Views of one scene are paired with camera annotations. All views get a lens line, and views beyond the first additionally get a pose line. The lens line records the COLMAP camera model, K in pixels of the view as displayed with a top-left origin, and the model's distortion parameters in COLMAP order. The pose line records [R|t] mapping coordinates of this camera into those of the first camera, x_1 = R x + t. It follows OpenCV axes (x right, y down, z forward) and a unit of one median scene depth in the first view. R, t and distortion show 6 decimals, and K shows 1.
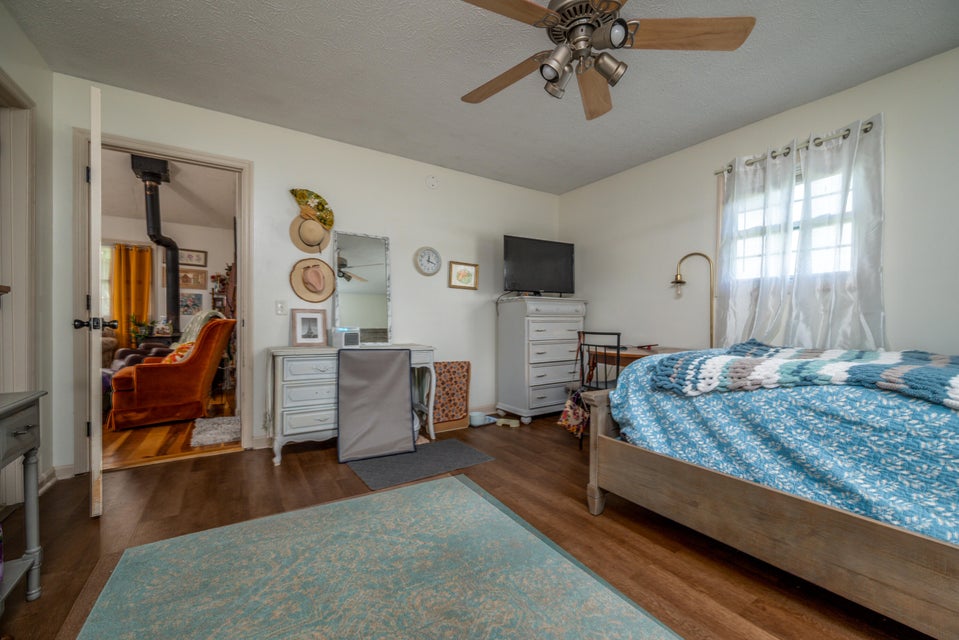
lens RADIAL K [[378.0, 0, 480.8], [0, 378.0, 320.6], [0, 0, 1]] dist [-0.000267, -0.000321]
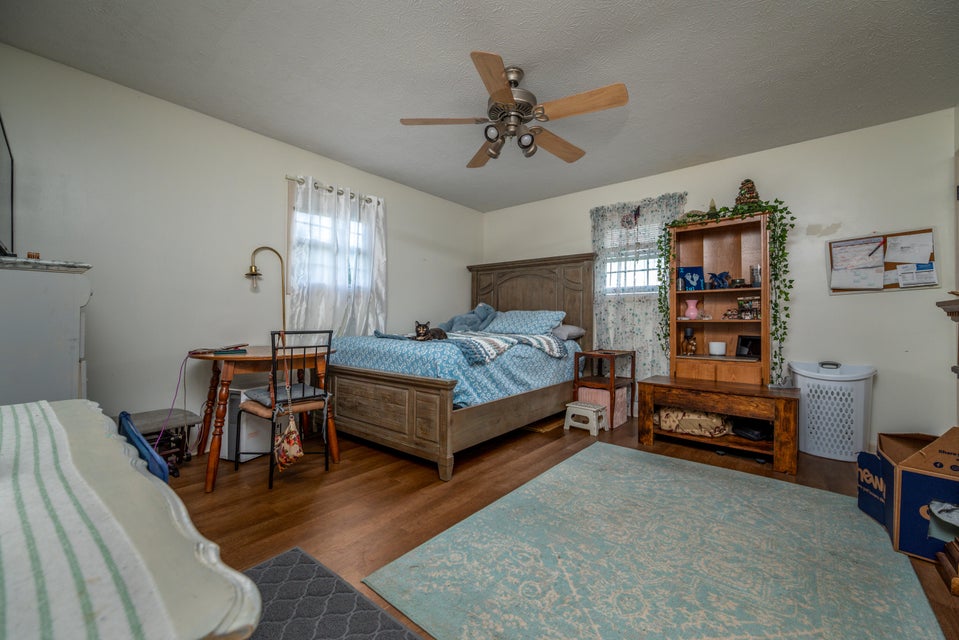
lens RADIAL K [[382.5, 0, 478.2], [0, 382.5, 306.4], [0, 0, 1]] dist [-0.002873, -0.000443]
pose [[-0.292076, 0.020771, 0.956170, -1.085454], [-0.010389, 0.999636, -0.024889, -0.012198], [-0.956339, -0.017204, -0.291754, 1.534716]]
